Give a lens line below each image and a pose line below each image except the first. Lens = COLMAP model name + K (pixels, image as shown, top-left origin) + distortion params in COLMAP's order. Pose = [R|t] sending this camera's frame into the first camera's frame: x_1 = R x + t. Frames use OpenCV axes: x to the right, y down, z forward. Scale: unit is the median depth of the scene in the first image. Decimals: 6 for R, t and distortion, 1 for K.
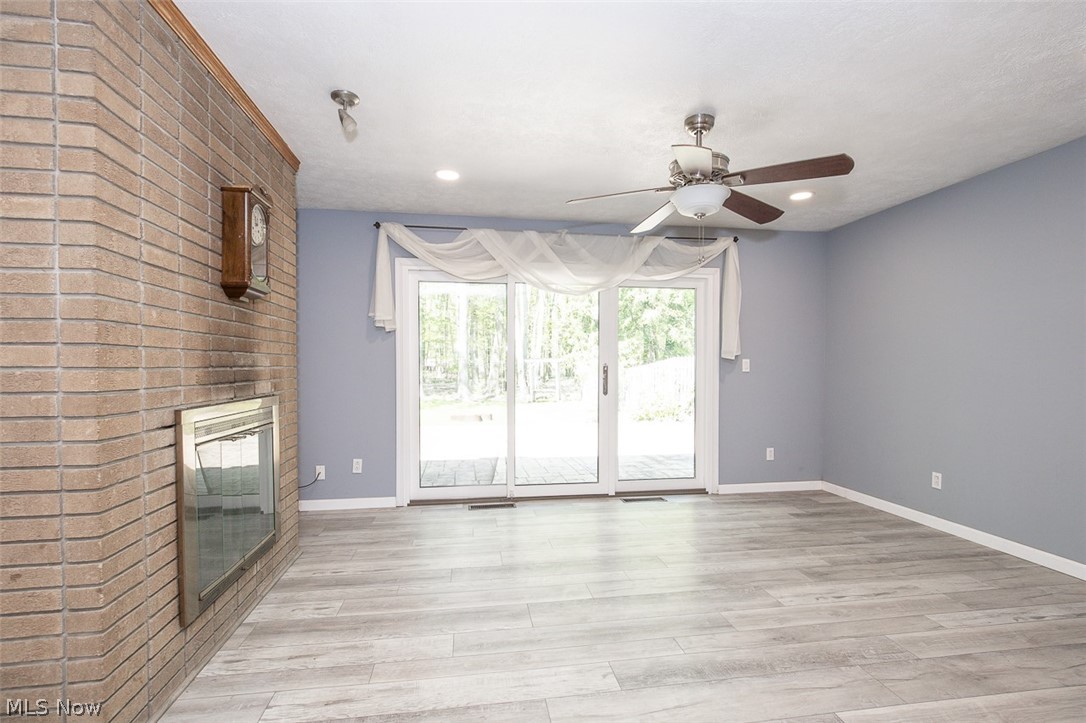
lens RADIAL K [[501.8, 0, 547.0], [0, 501.8, 368.2], [0, 0, 1]] dist [-0.013777, 0.004925]
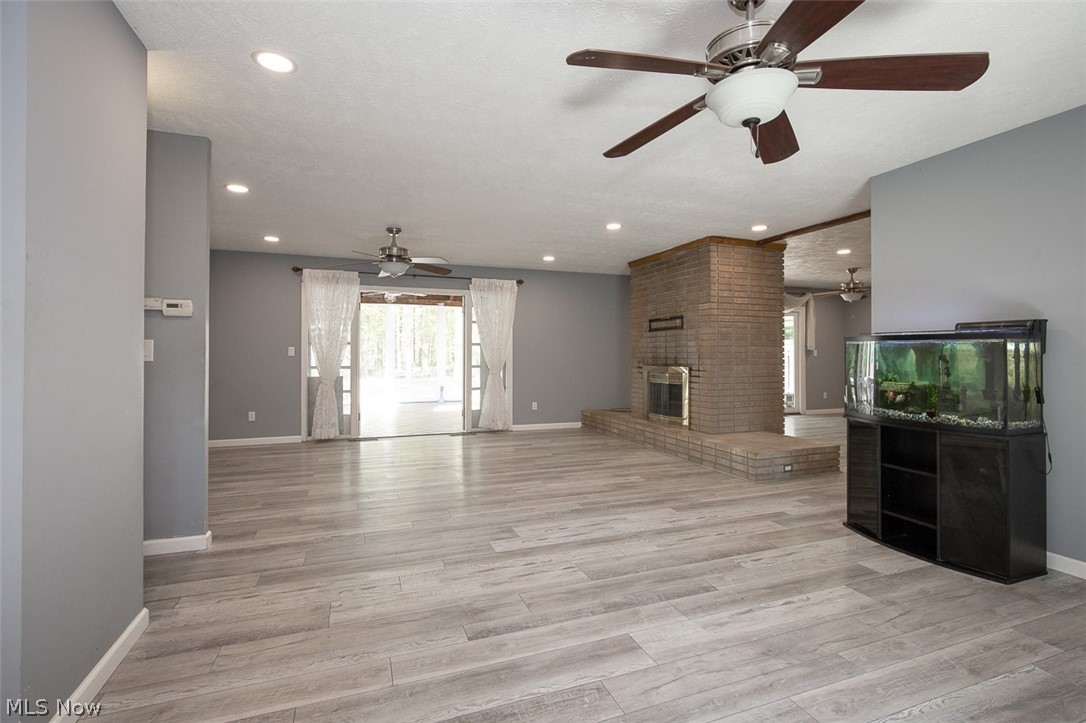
lens RADIAL K [[501.8, 0, 550.6], [0, 501.8, 352.8], [0, 0, 1]] dist [-0.013777, 0.004925]
pose [[0.980688, 0.000387, 0.195579, -1.198799], [0.001642, 0.999946, -0.010215, 0.012686], [-0.195572, 0.010339, 0.980635, -0.915412]]
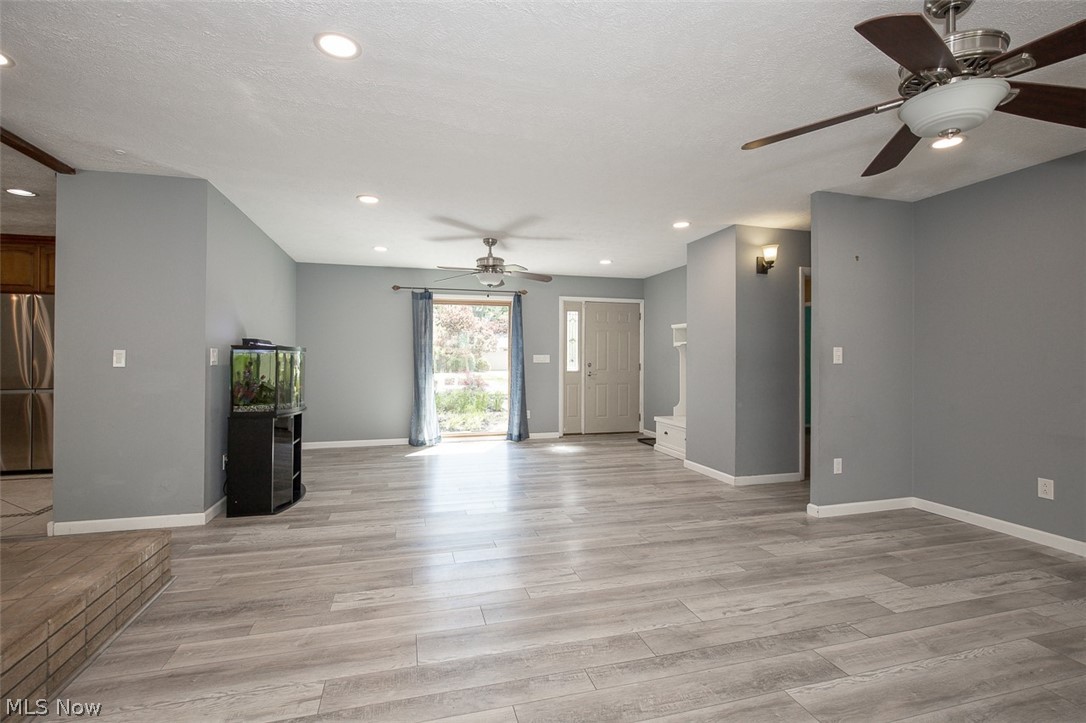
lens RADIAL K [[501.8, 0, 542.9], [0, 501.8, 353.9], [0, 0, 1]] dist [-0.013777, 0.004925]
pose [[-0.995230, -0.004319, -0.097456, -0.970541], [-0.004402, 0.999990, 0.000635, -0.008374], [0.097452, 0.001061, -0.995240, 0.699473]]
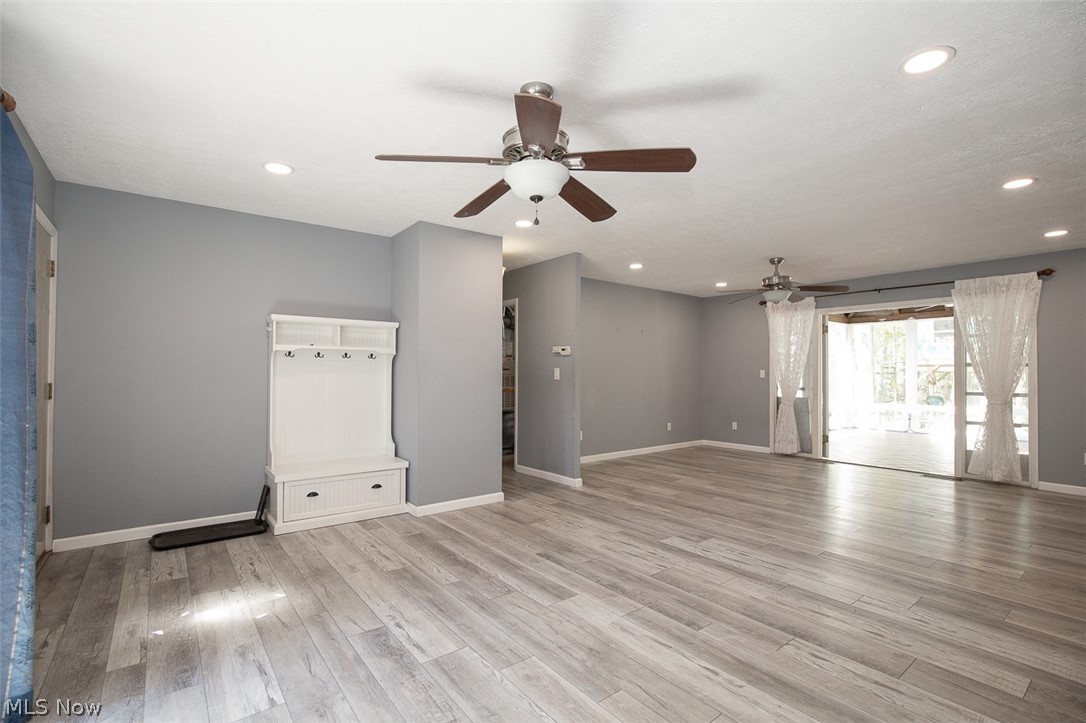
lens RADIAL K [[501.8, 0, 543.1], [0, 501.8, 363.6], [0, 0, 1]] dist [-0.013777, 0.004925]
pose [[0.476811, -0.014726, -0.878883, -0.499794], [-0.012518, 0.999645, -0.023540, 0.007423], [0.878917, 0.022226, 0.476457, -0.794927]]
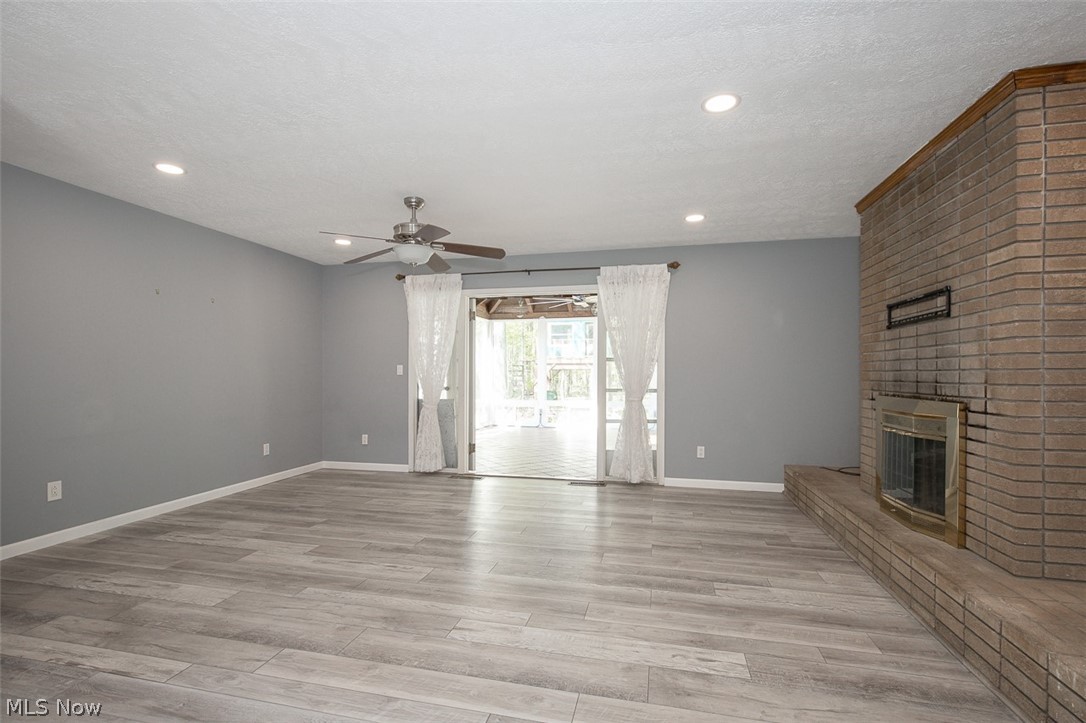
lens RADIAL K [[501.8, 0, 544.9], [0, 501.8, 374.9], [0, 0, 1]] dist [-0.013777, 0.004925]
pose [[0.920337, 0.002049, -0.391120, -0.782868], [-0.003885, 0.999985, -0.003904, 0.008977], [0.391107, 0.005112, 0.920331, -0.379889]]
